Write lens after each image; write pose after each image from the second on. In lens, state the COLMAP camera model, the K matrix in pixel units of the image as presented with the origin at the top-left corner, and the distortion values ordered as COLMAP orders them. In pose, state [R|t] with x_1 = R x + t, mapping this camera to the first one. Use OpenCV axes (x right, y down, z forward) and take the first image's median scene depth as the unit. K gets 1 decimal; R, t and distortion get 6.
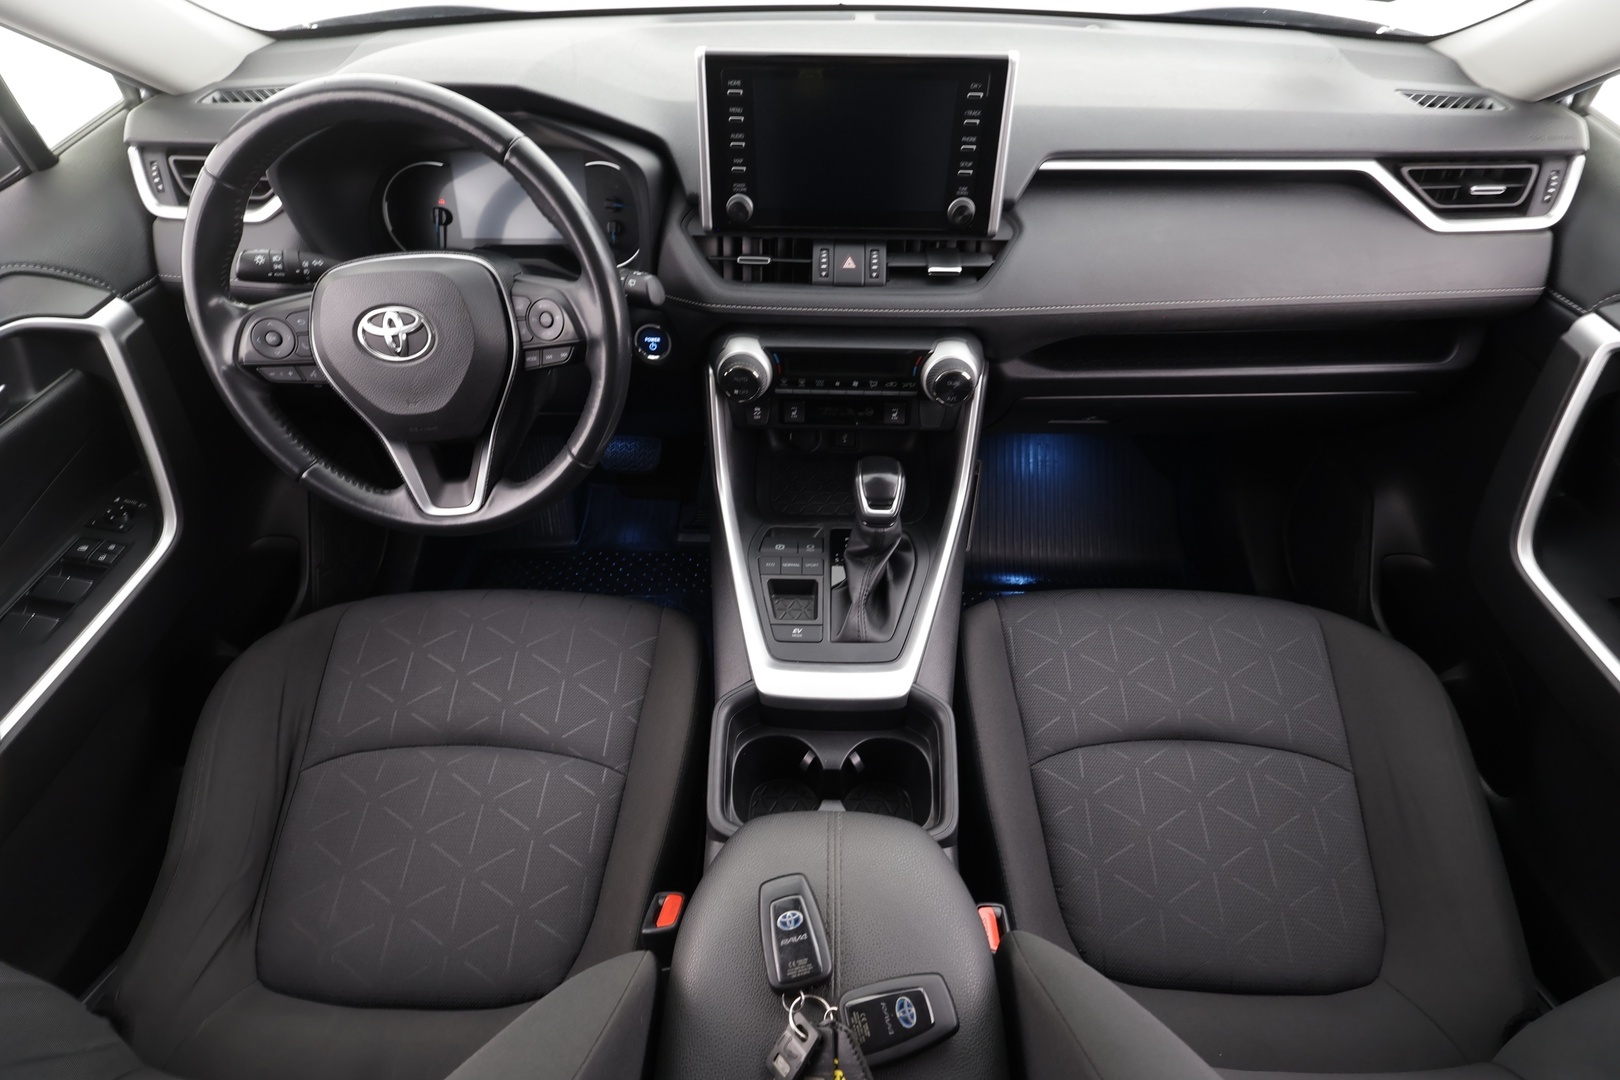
lens RADIAL K [[749.5, 0, 806.0], [0, 749.5, 542.7], [0, 0, 1]] dist [-0.006094, 0.002228]
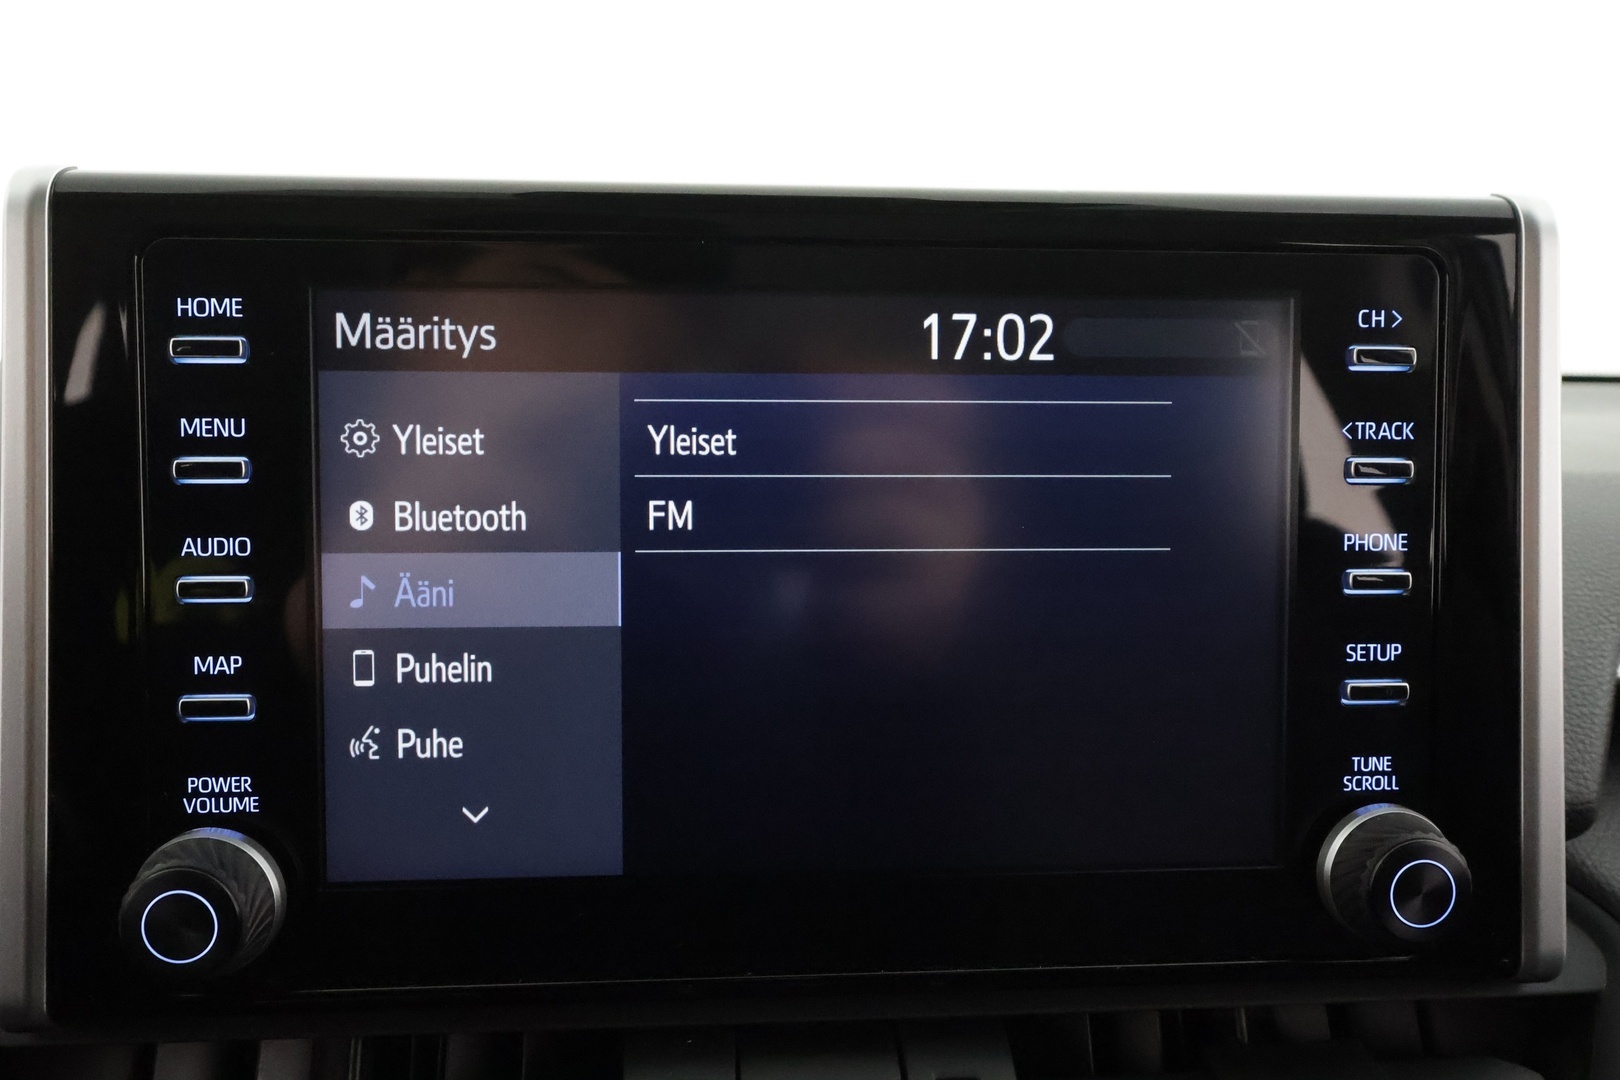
lens RADIAL K [[1276.5, 0, 812.8], [0, 1276.5, 540.7], [0, 0, 1]] dist [-0.002011, 0.009624]
pose [[0.994461, -0.014042, 0.104165, 0.024923], [0.075305, 0.786568, -0.612894, -0.306878], [-0.073326, 0.617344, 0.783269, 0.674882]]
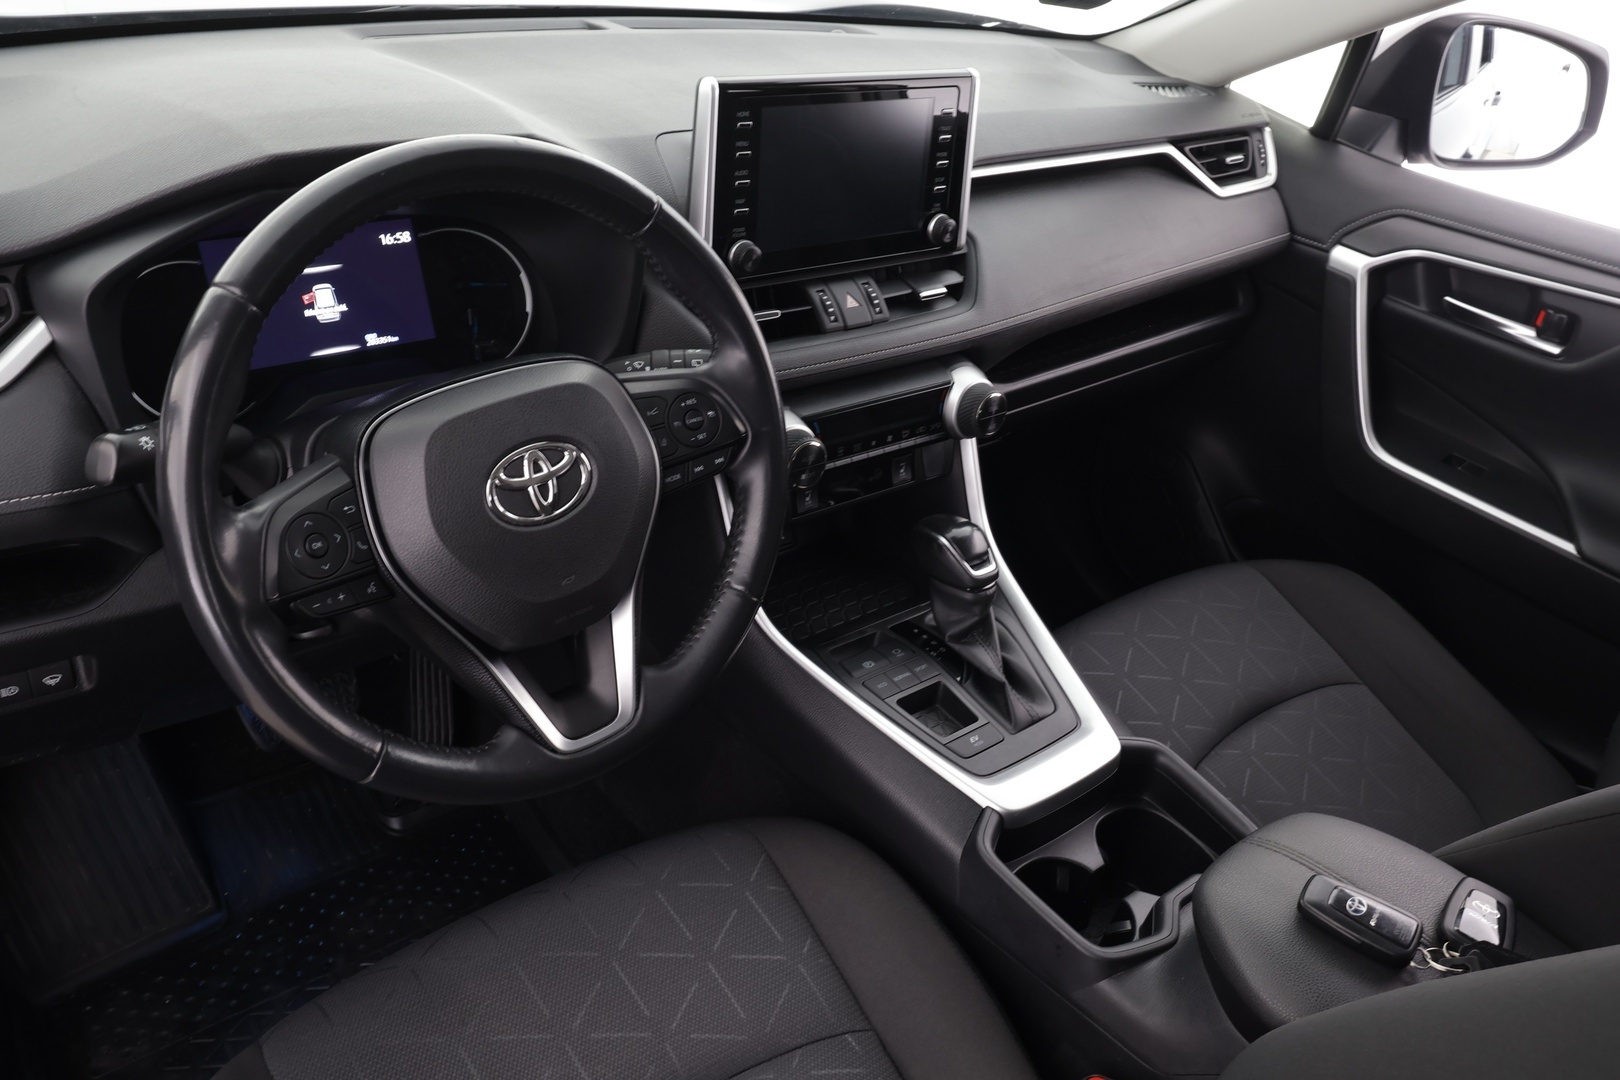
lens RADIAL K [[1276.5, 0, 817.4], [0, 1276.5, 547.2], [0, 0, 1]] dist [-0.002011, 0.009624]
pose [[0.743810, -0.265557, 0.613372, -0.911861], [0.376405, 0.924756, -0.056081, -0.055619], [-0.552327, 0.272590, 0.787800, -0.022446]]
